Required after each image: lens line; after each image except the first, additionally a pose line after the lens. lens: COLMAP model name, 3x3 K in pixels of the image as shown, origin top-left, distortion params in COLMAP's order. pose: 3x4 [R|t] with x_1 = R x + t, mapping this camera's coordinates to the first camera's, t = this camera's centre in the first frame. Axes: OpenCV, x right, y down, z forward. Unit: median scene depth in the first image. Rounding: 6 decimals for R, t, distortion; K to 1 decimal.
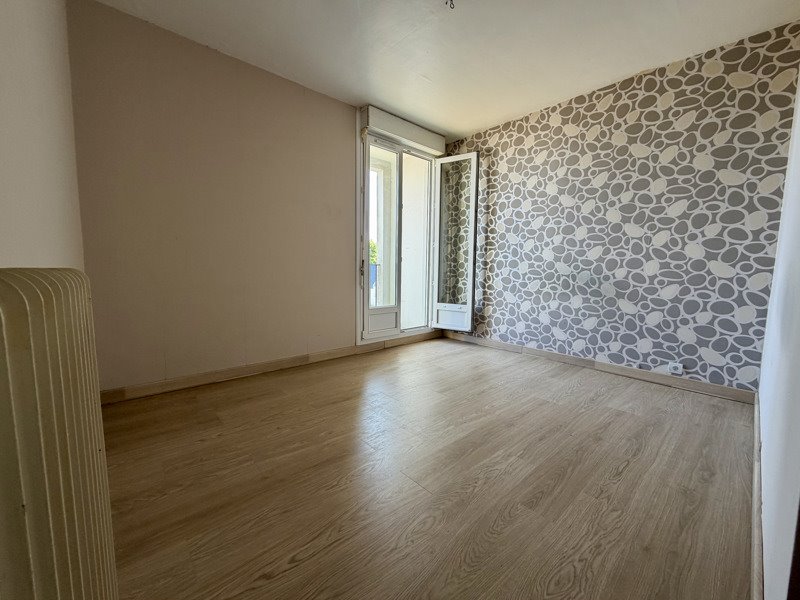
lens RADIAL K [[320.3, 0, 396.5], [0, 320.3, 300.6], [0, 0, 1]] dist [0.000349, -0.000895]
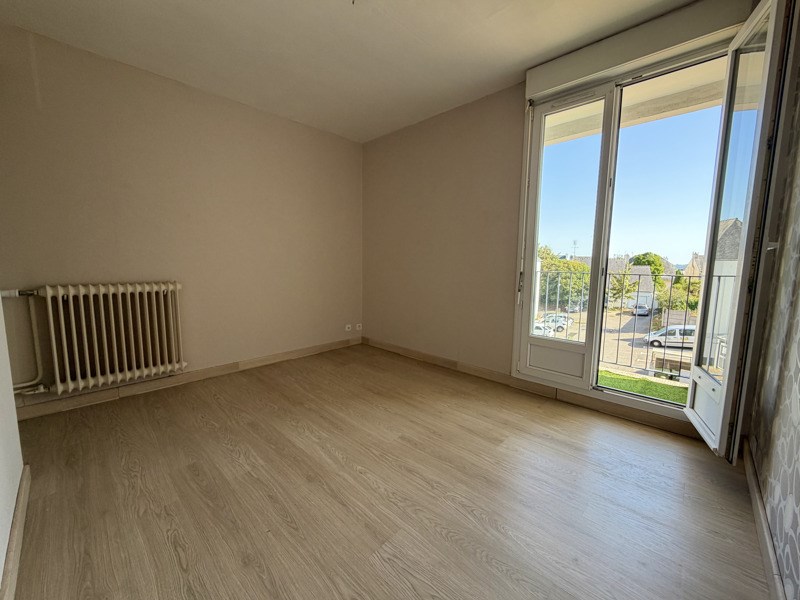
lens RADIAL K [[320.3, 0, 396.3], [0, 320.3, 299.8], [0, 0, 1]] dist [0.000349, -0.000895]
pose [[0.076954, 0.107743, -0.991196, 1.083759], [-0.106101, 0.989384, 0.099308, -0.172002], [0.991373, 0.097525, 0.087569, 1.037302]]
